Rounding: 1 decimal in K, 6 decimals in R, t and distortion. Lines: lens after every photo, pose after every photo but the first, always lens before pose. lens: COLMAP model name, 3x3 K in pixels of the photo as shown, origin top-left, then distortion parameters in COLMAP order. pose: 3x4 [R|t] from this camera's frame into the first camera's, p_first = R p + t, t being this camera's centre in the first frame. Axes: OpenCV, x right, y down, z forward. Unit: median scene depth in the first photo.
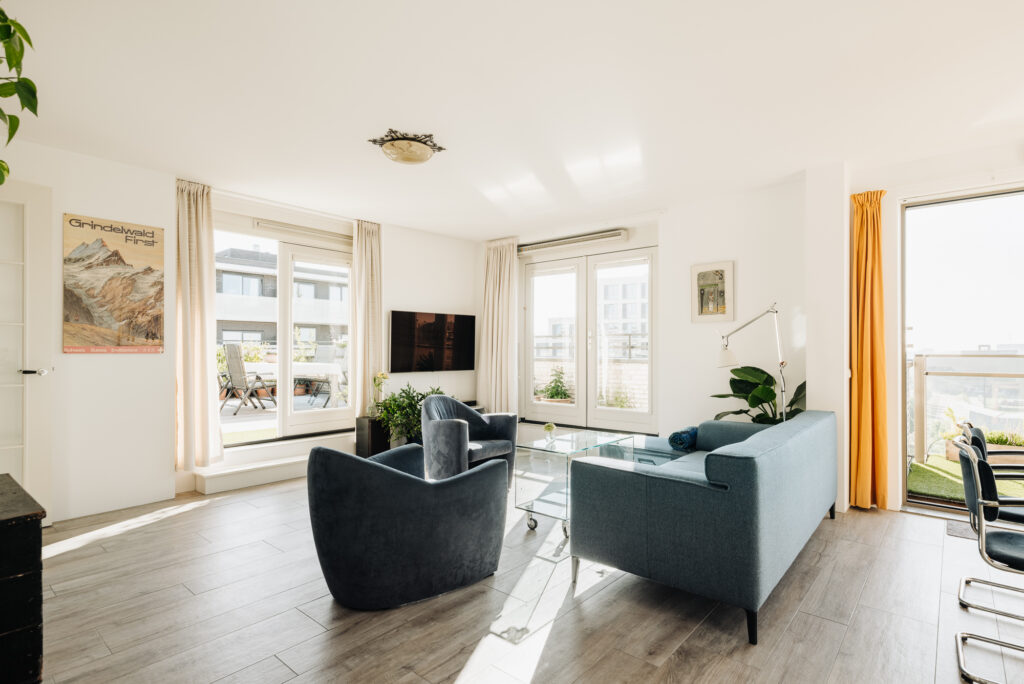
lens RADIAL K [[505.2, 0, 510.9], [0, 505.2, 350.1], [0, 0, 1]] dist [0.000565, 0.000395]
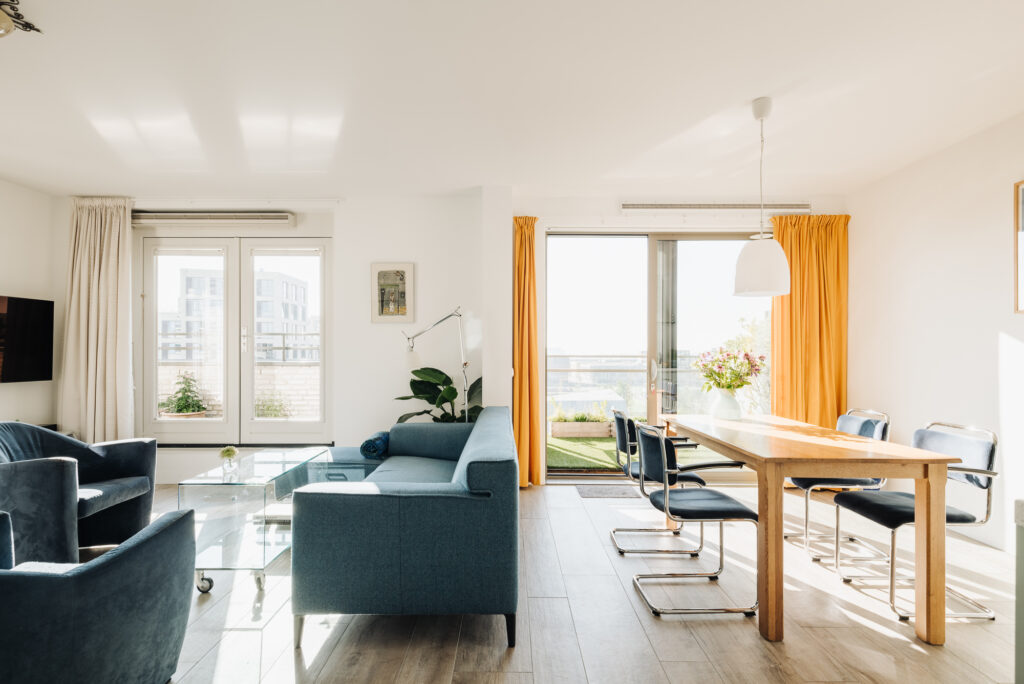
lens RADIAL K [[507.6, 0, 500.4], [0, 507.6, 355.8], [0, 0, 1]] dist [0.001093, 0.000143]
pose [[0.762760, -0.003465, 0.646673, -0.089187], [-0.001320, 0.999975, 0.006914, 0.001024], [-0.646681, -0.006127, 0.762736, 0.125972]]
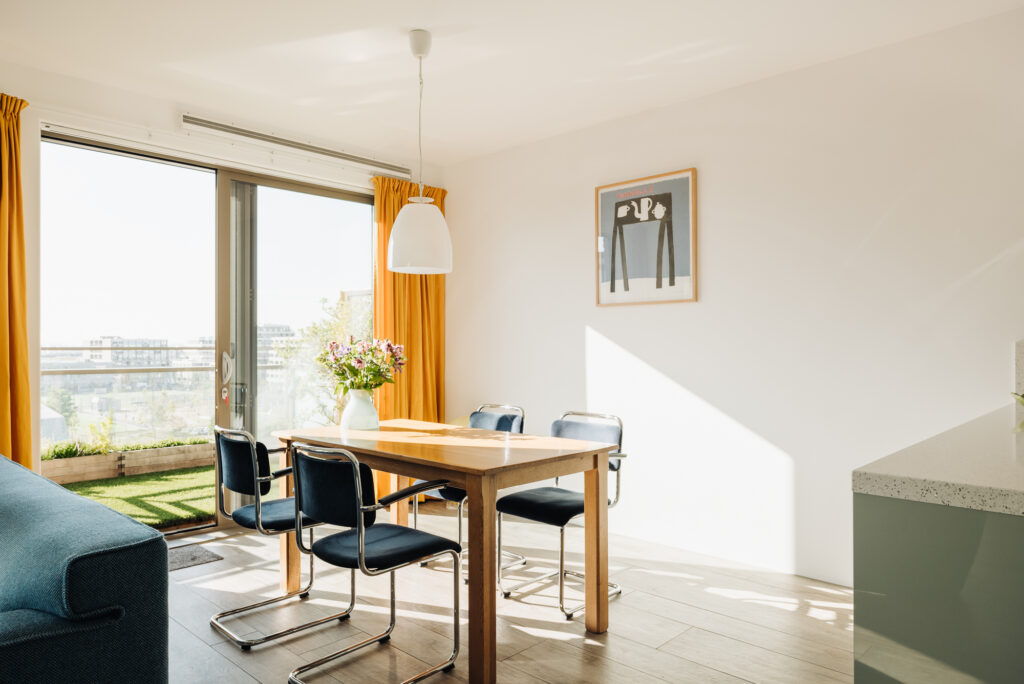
lens RADIAL K [[680.5, 0, 518.0], [0, 680.5, 340.6], [0, 0, 1]] dist [-0.001678, 0.000074]
pose [[0.032008, 0.003544, 0.999481, -0.118522], [-0.002011, 0.999992, -0.003481, 0.001029], [-0.999486, -0.001899, 0.032015, 0.288793]]
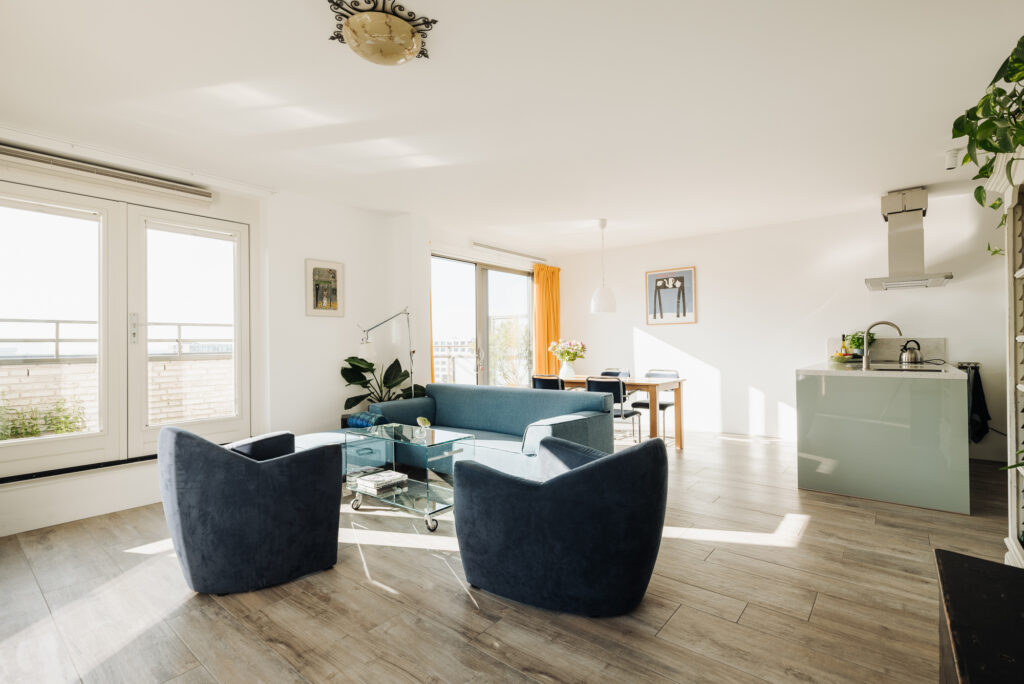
lens RADIAL K [[480.5, 0, 512.0], [0, 480.5, 342.0], [0, 0, 1]] dist [0.000361, 0.000001]
pose [[-0.032314, 0.003977, 0.999470, -0.703959], [0.007570, 0.999964, -0.003735, 0.005760], [-0.999449, 0.007445, -0.032343, 0.714656]]
